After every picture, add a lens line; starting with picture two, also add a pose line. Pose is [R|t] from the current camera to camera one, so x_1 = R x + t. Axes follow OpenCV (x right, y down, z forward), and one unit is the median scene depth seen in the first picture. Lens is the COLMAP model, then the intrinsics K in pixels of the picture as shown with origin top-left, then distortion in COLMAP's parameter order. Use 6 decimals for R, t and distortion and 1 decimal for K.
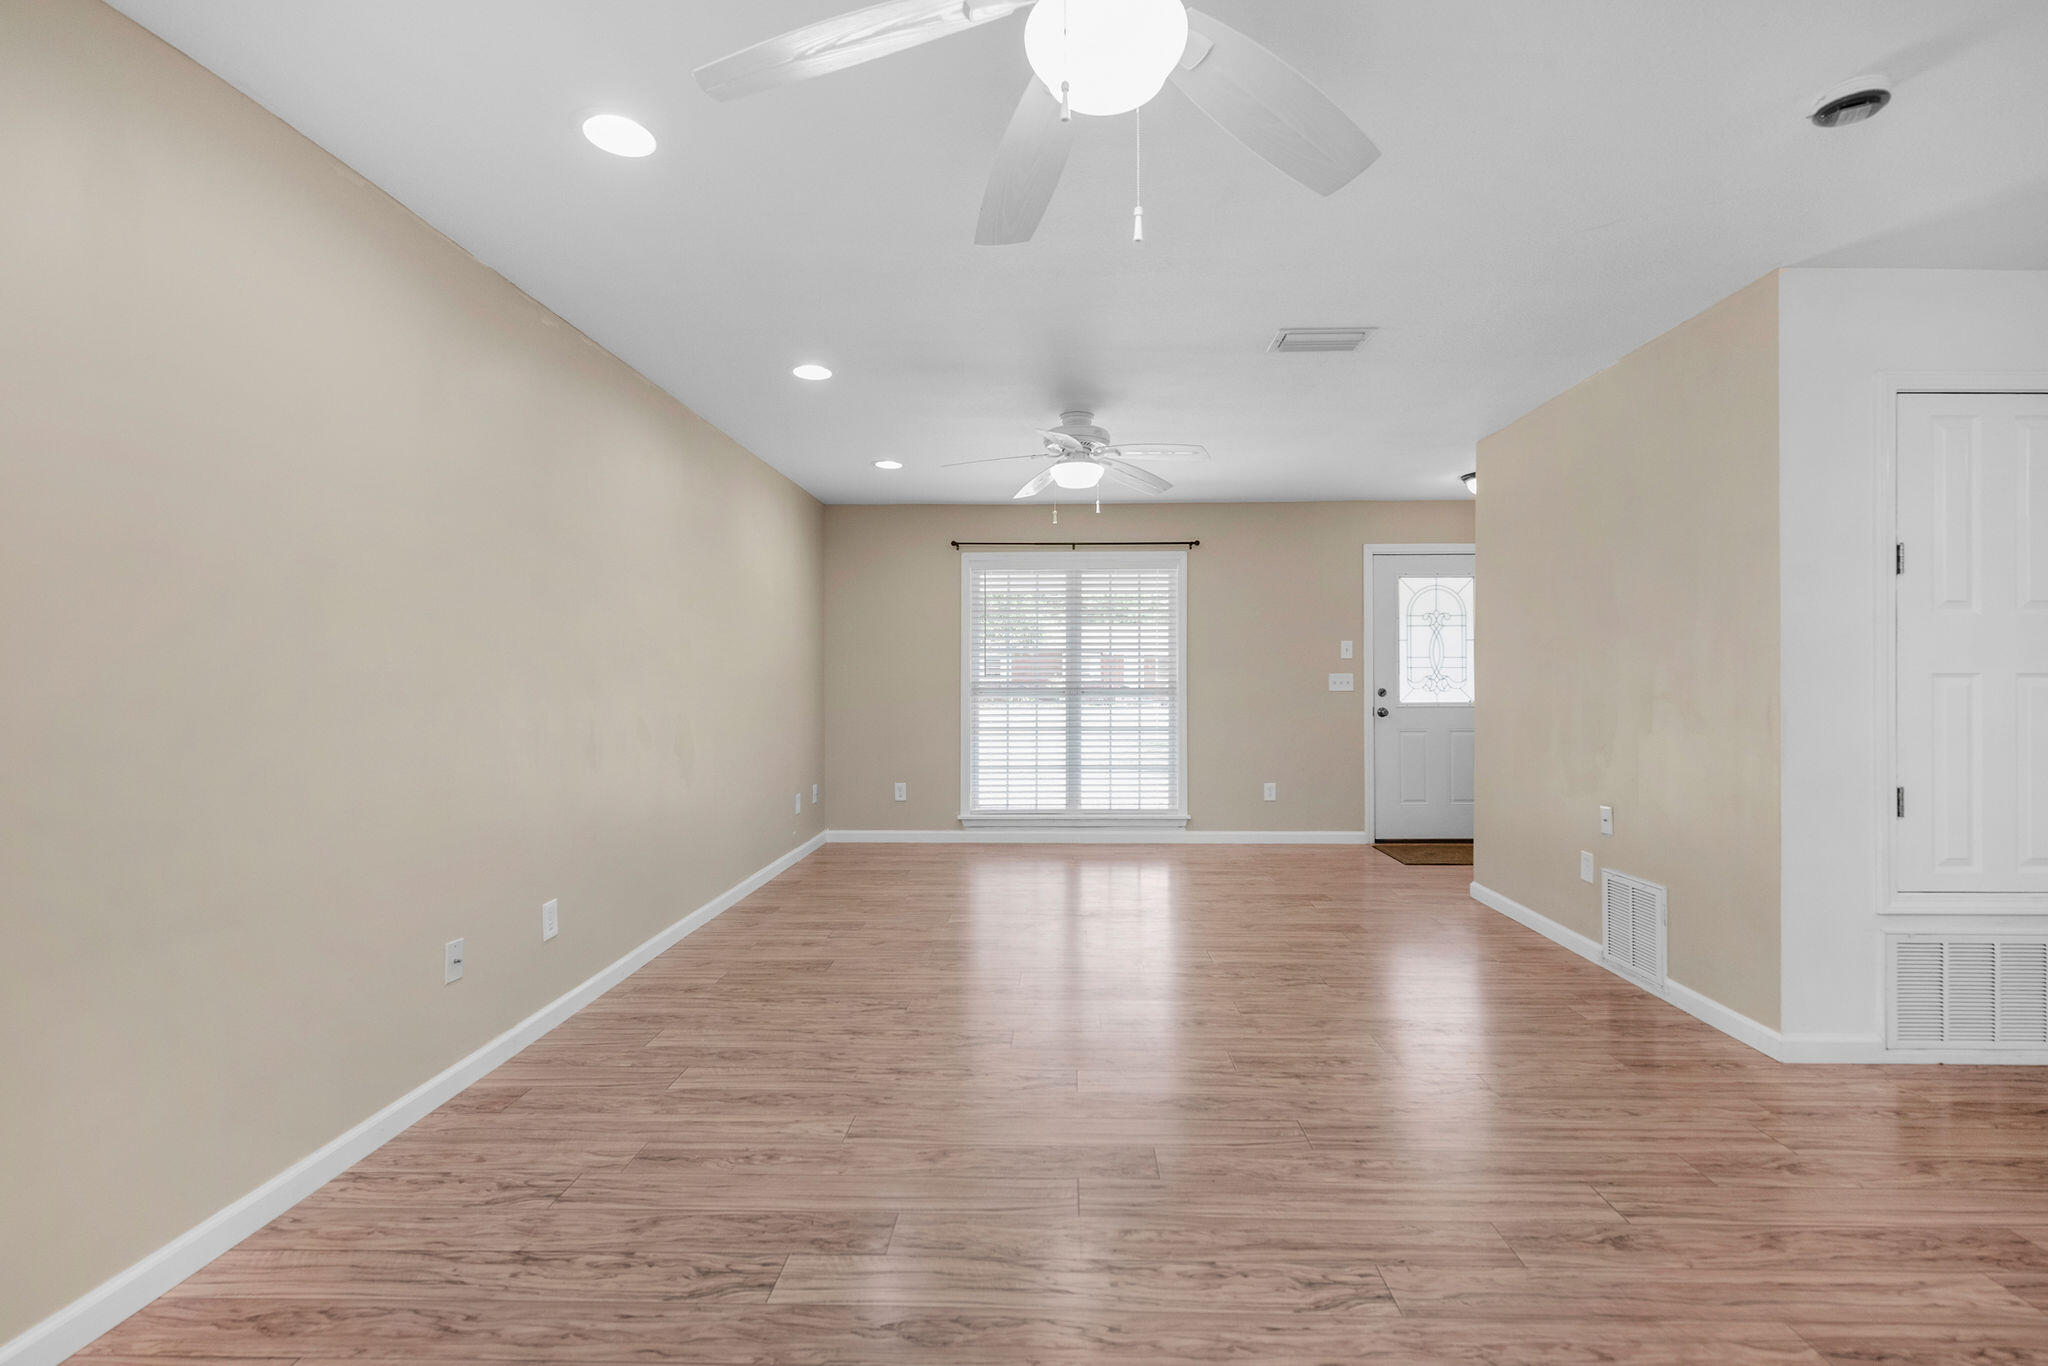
lens RADIAL K [[897.6, 0, 1035.0], [0, 897.6, 679.0], [0, 0, 1]] dist [0.004455, -0.003984]
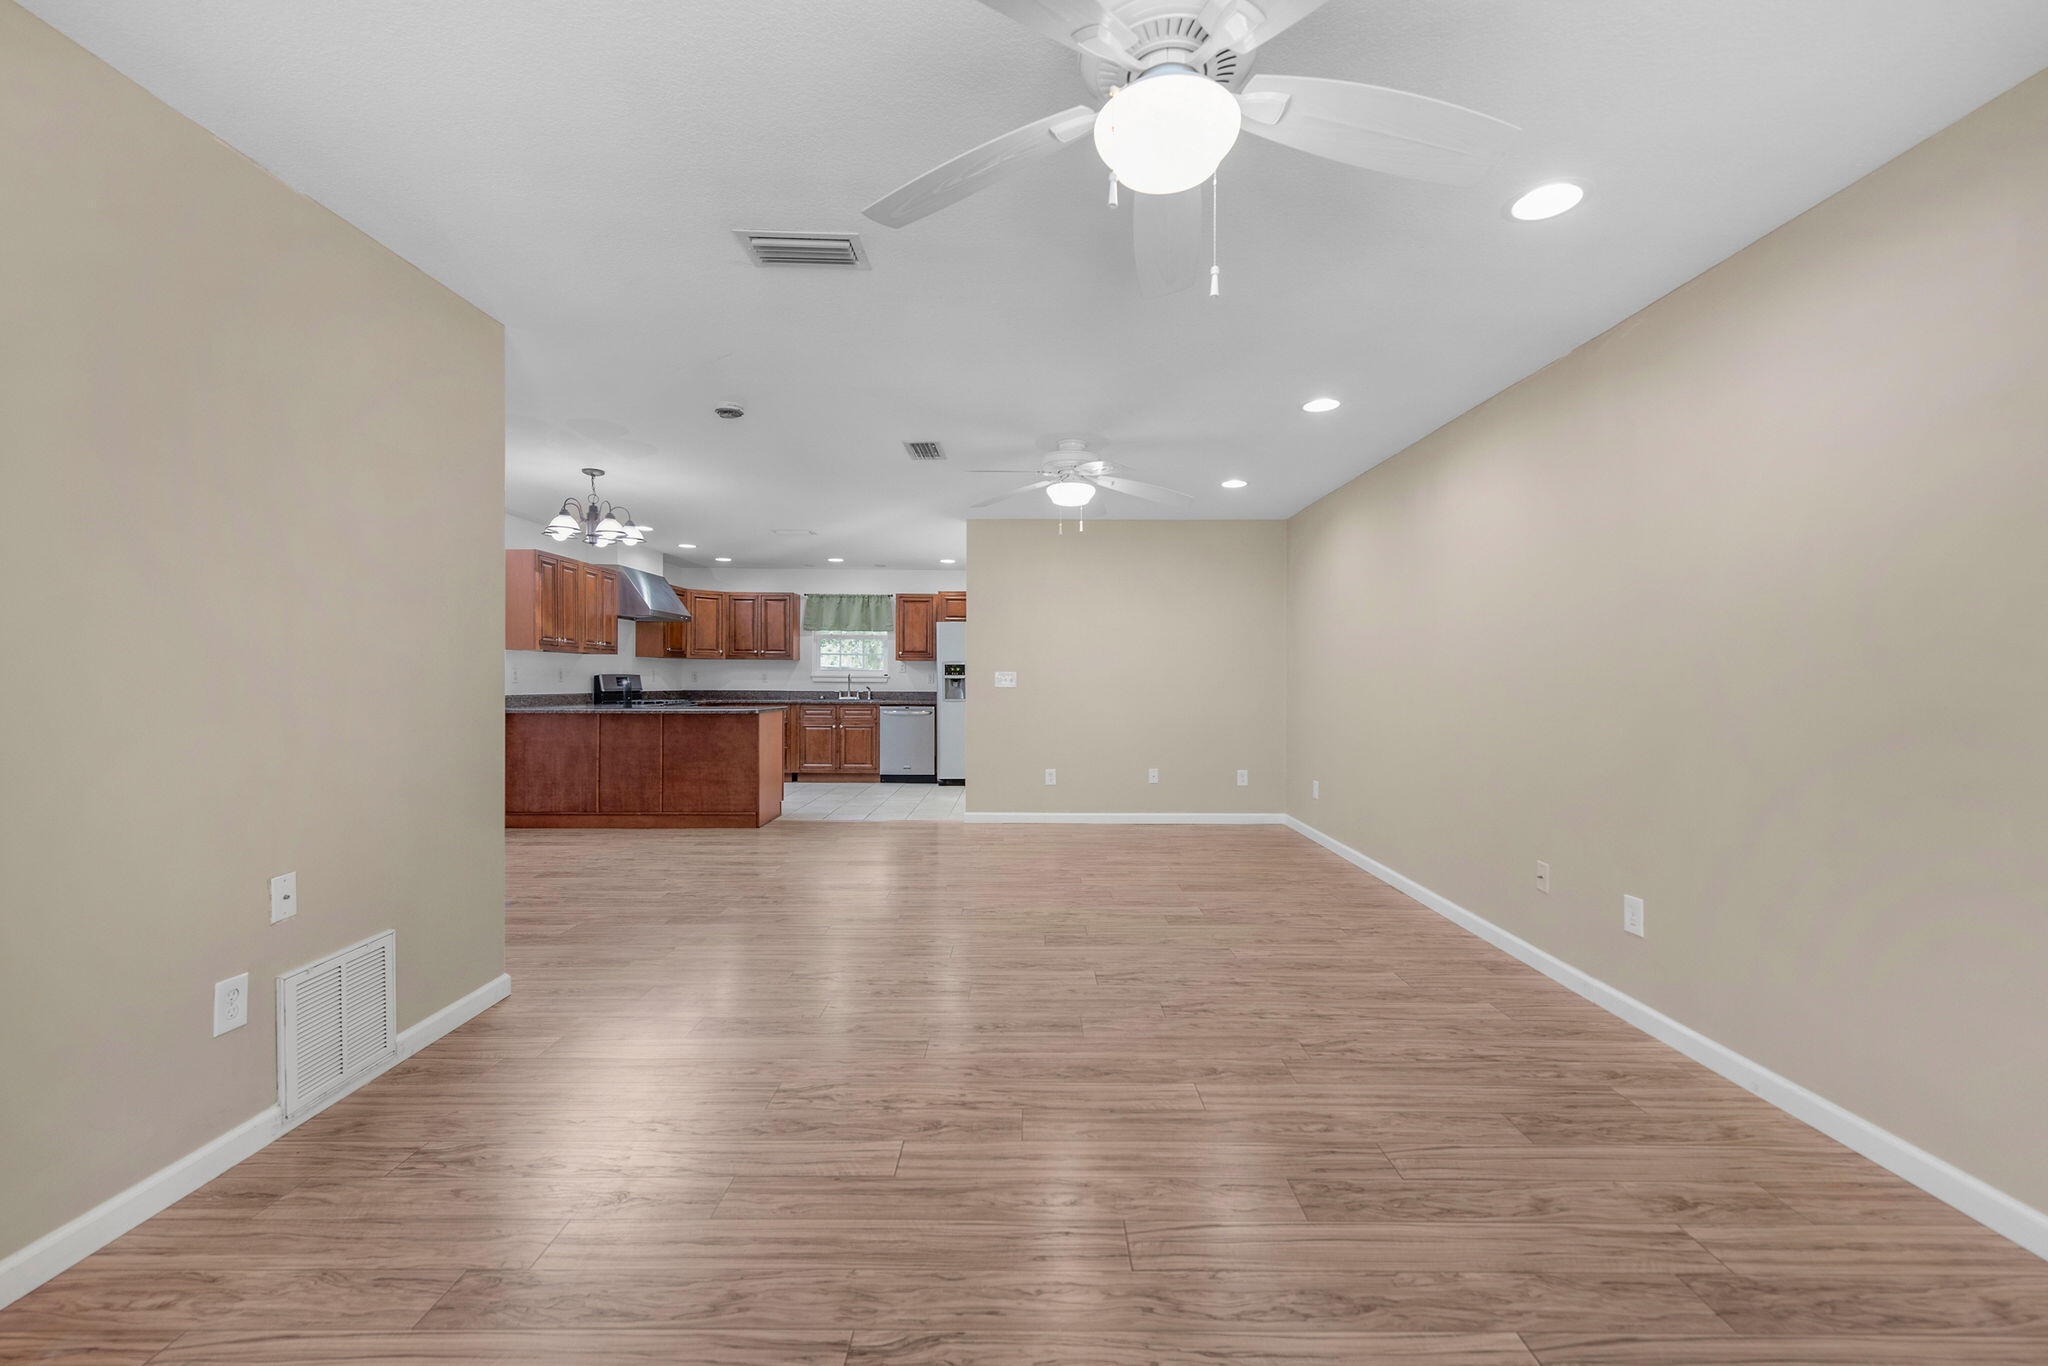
lens RADIAL K [[803.6, 0, 1035.5], [0, 803.6, 683.0], [0, 0, 1]] dist [0.000557, -0.000617]
pose [[-0.998999, 0.000625, -0.044732, 0.138303], [0.000137, 0.999940, 0.010909, 0.001238], [0.044736, 0.010892, -0.998939, 1.596586]]
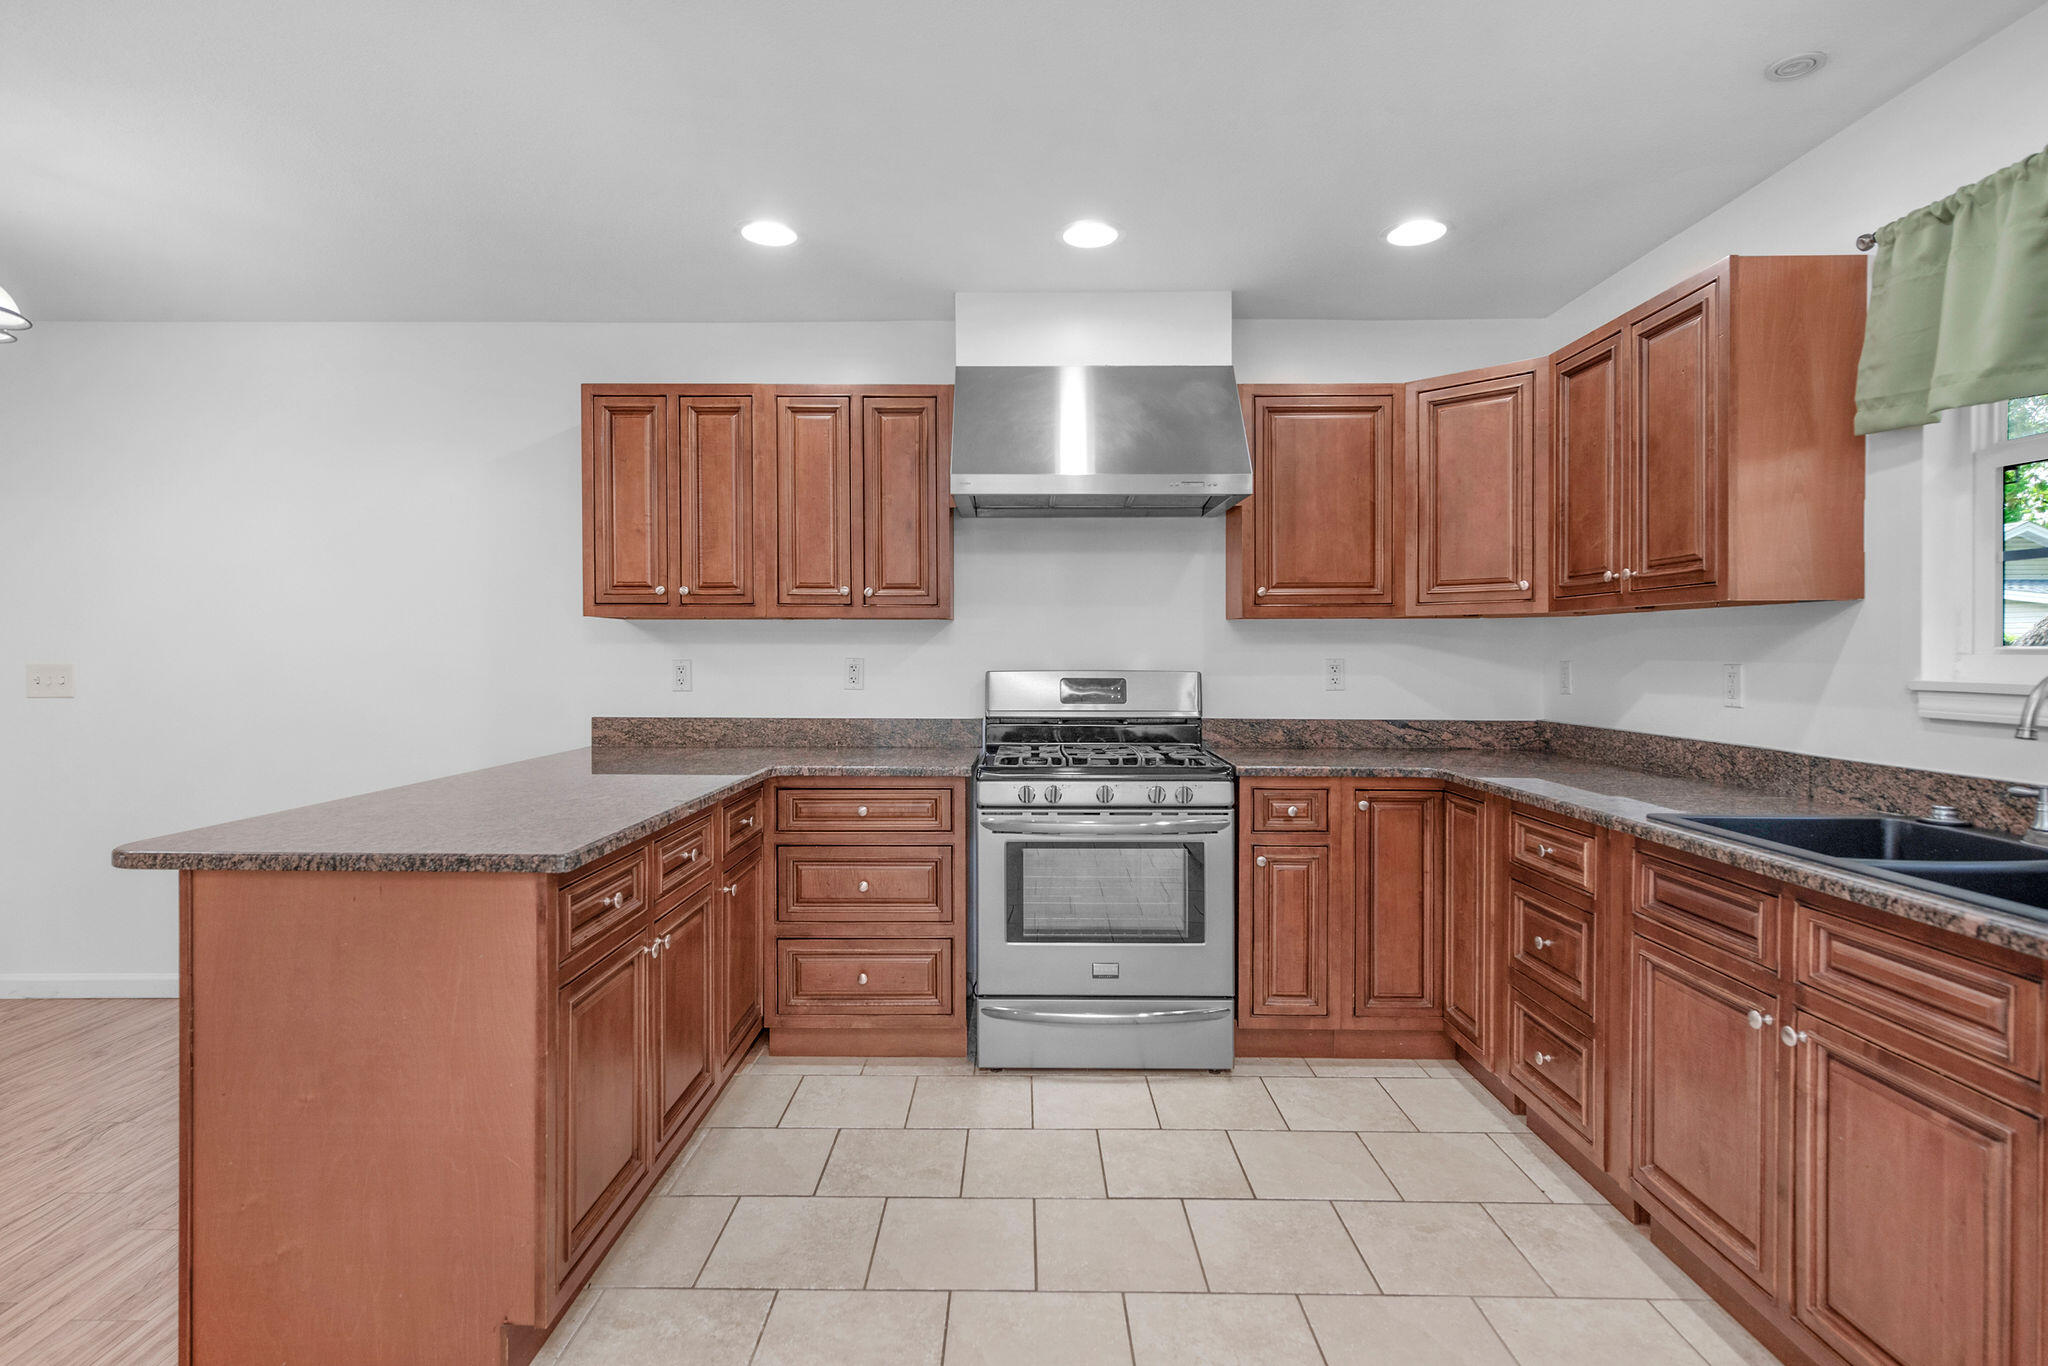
lens RADIAL K [[1019.6, 0, 1023.8], [0, 1019.6, 664.0], [0, 0, 1]] dist [0.000223, -0.000258]
pose [[-0.016825, -0.005987, 0.999841, 0.168543], [0.004900, 0.999970, 0.006070, -0.011929], [-0.999846, 0.005002, -0.016795, -0.562815]]
